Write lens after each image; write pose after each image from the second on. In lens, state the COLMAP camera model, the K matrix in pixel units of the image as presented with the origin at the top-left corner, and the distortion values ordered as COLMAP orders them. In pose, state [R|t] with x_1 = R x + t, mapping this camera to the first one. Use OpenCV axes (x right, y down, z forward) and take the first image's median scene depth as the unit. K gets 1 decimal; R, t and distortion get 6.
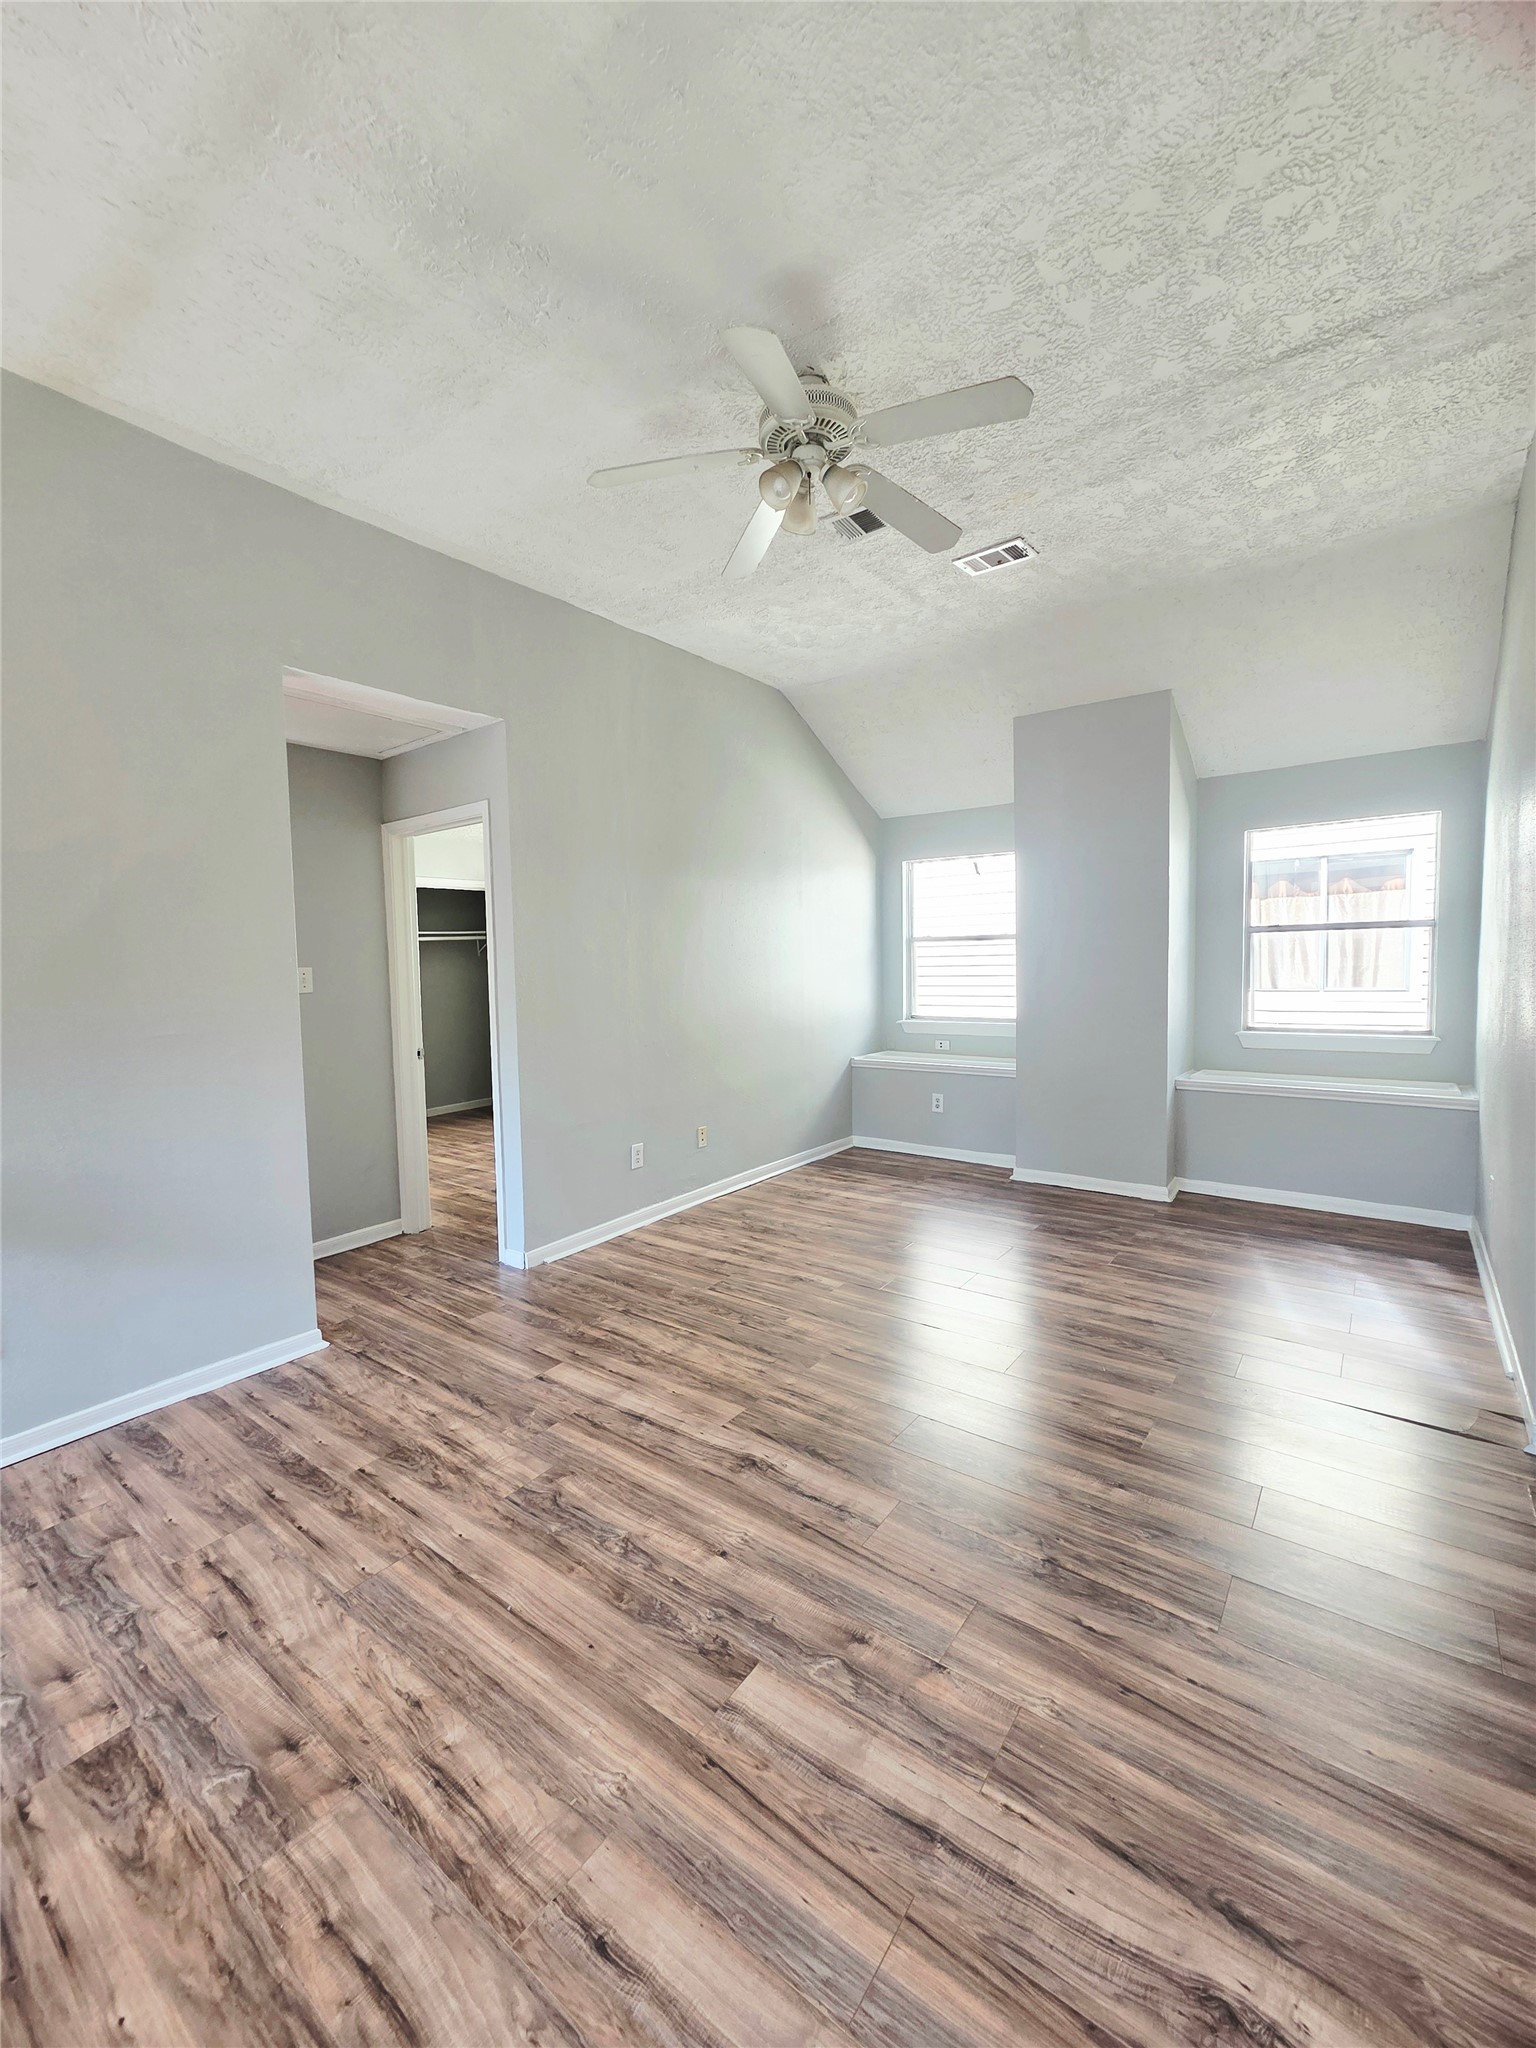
lens RADIAL K [[841.5, 0, 769.0], [0, 841.5, 1035.8], [0, 0, 1]] dist [0.001684, 0.000527]
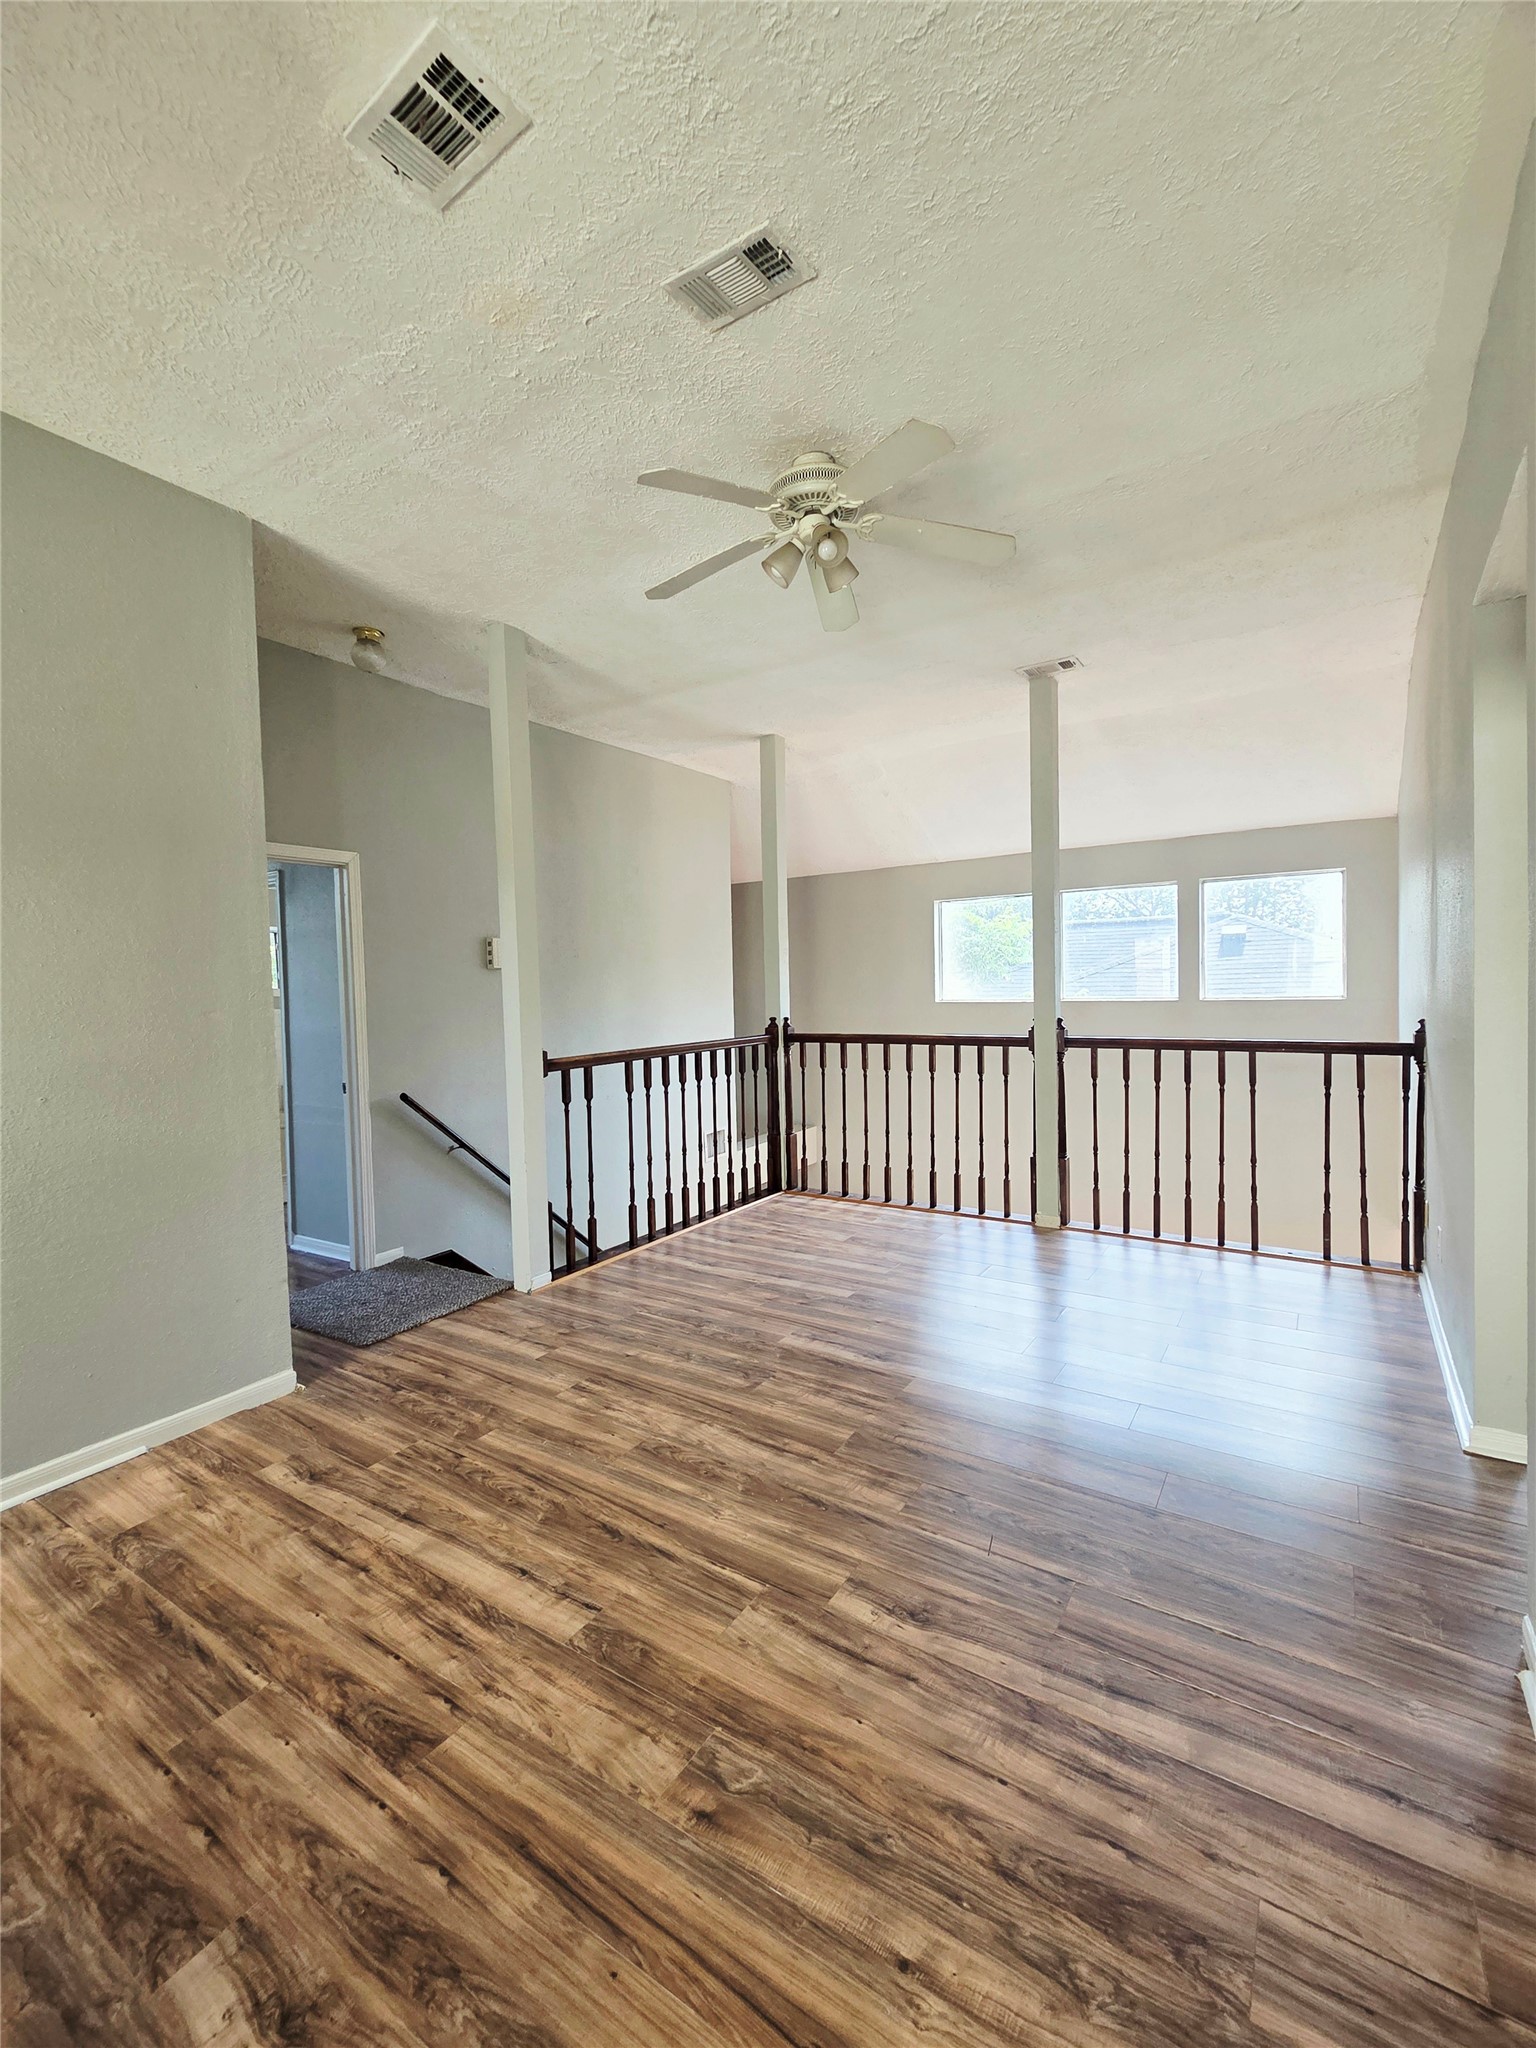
lens RADIAL K [[841.5, 0, 767.5], [0, 841.5, 1023.8], [0, 0, 1]] dist [0.001684, 0.000527]
pose [[-0.997106, 0.047728, -0.059173, 0.148767], [0.039327, 0.989955, 0.135802, -0.154989], [0.065060, 0.133082, -0.988967, 1.549447]]
